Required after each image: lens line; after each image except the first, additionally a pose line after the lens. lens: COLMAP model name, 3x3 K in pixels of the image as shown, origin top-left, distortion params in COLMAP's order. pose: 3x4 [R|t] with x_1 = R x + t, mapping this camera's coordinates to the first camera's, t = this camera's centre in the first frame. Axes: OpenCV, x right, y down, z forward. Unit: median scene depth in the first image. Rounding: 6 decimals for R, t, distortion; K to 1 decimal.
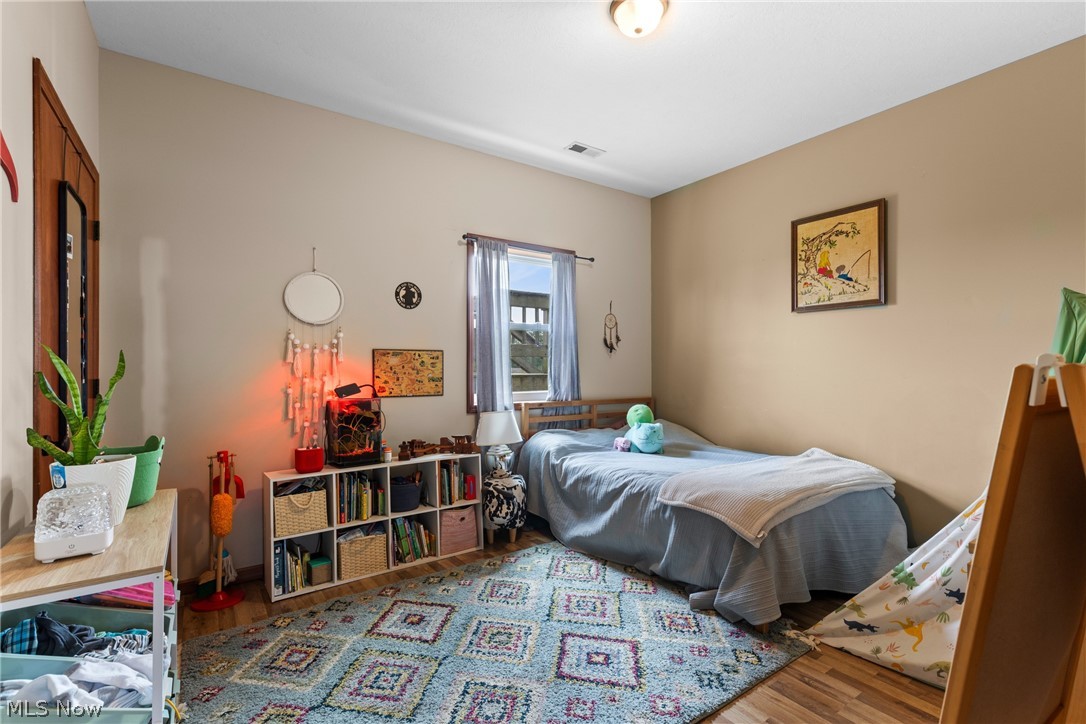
lens RADIAL K [[490.5, 0, 545.7], [0, 490.5, 361.9], [0, 0, 1]] dist [0.008649, -0.001079]
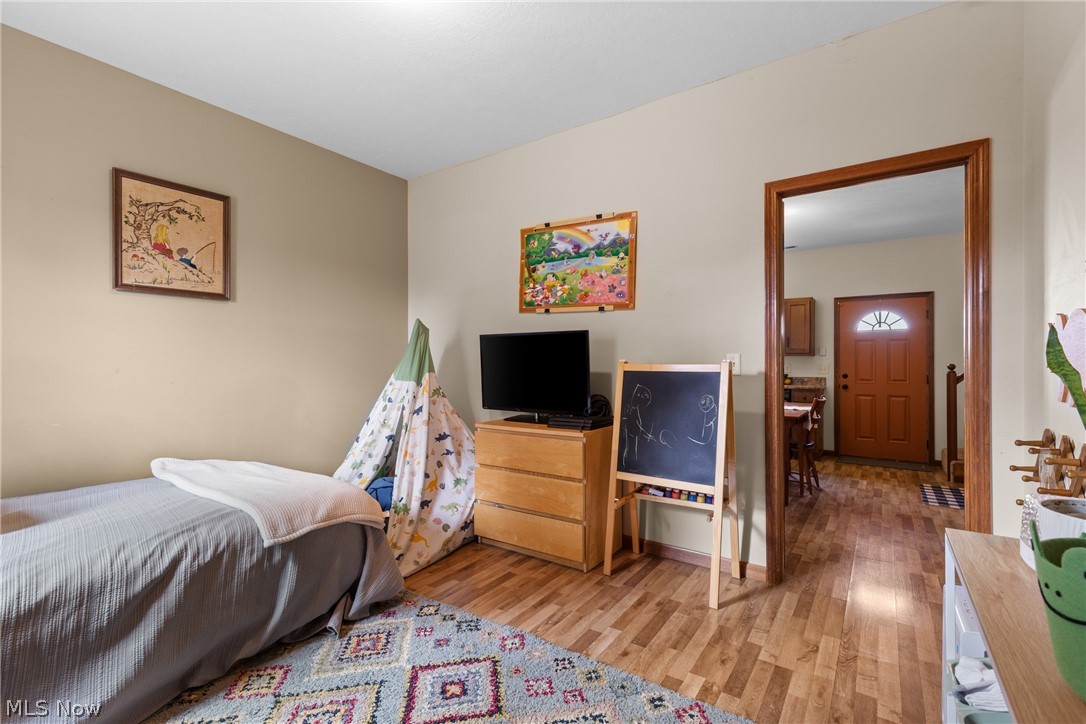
lens RADIAL K [[490.5, 0, 541.5], [0, 490.5, 359.8], [0, 0, 1]] dist [0.008649, -0.001079]
pose [[-0.338167, 0.009161, 0.941041, -0.492969], [-0.009289, 0.999871, -0.013072, 0.014136], [-0.941040, -0.013162, -0.338039, 0.730840]]
